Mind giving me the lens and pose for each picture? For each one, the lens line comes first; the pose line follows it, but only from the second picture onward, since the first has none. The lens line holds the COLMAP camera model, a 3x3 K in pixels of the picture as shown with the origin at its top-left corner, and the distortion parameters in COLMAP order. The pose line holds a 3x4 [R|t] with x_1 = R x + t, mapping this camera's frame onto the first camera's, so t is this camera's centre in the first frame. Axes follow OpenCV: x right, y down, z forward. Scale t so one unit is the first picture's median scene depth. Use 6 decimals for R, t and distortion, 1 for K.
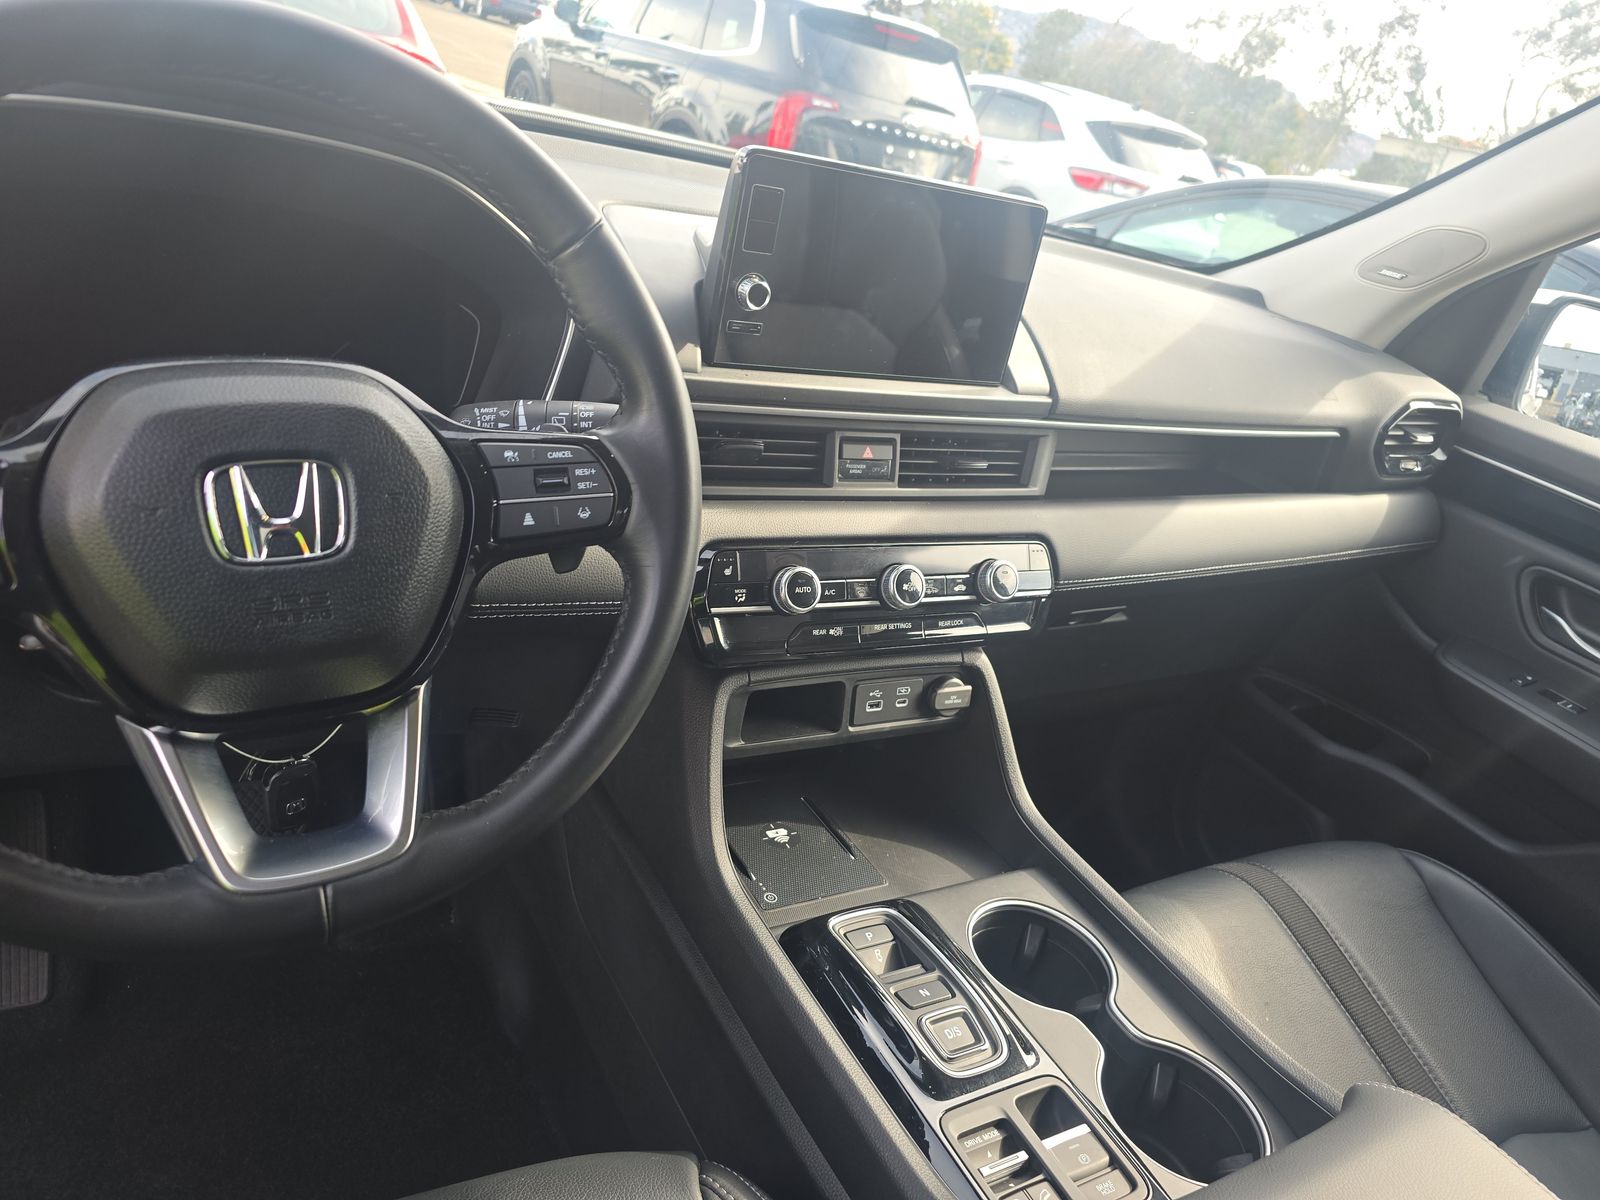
lens RADIAL K [[1040.7, 0, 789.8], [0, 1040.7, 598.0], [0, 0, 1]] dist [0.045064, -0.042836]
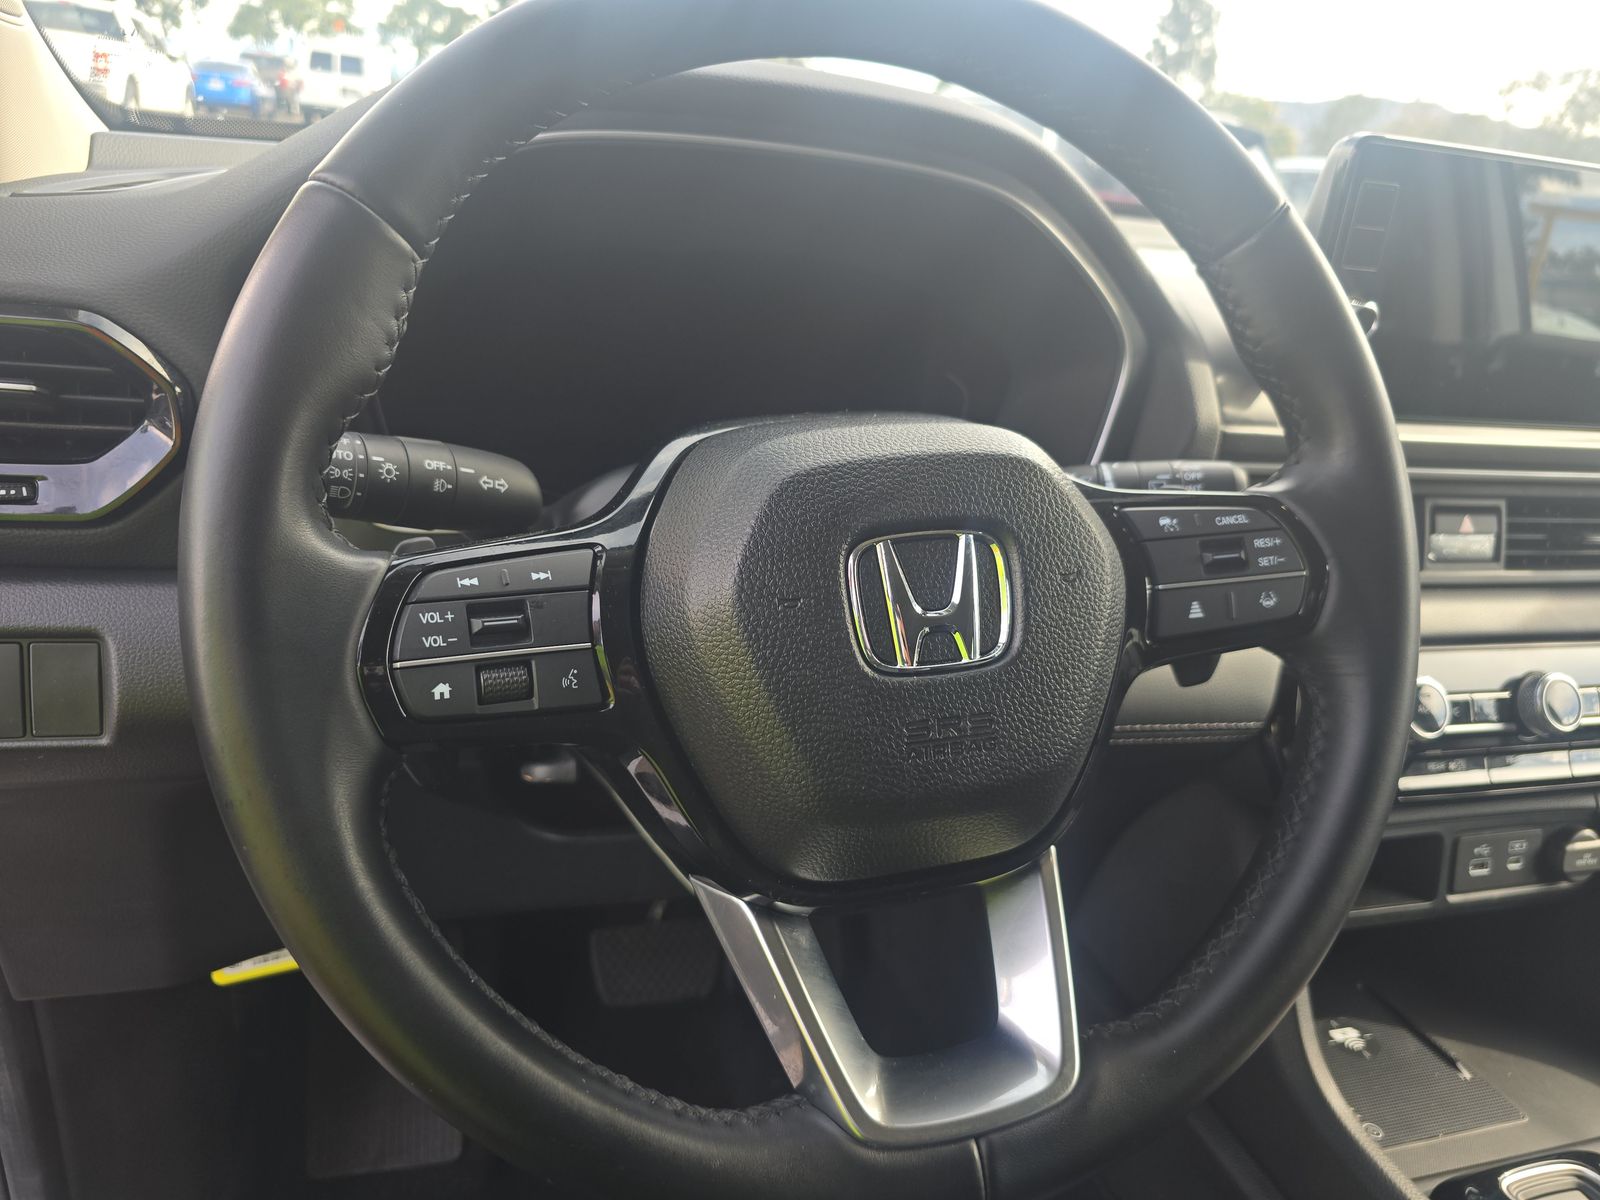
lens RADIAL K [[1052.6, 0, 800.0], [0, 1052.6, 600.0], [0, 0, 1]] dist [0.005803, 0.003118]
pose [[0.971390, -0.027757, -0.235864, -0.345145], [0.001464, 0.993827, -0.110928, -0.002302], [0.237487, 0.107409, 0.965434, 0.236575]]
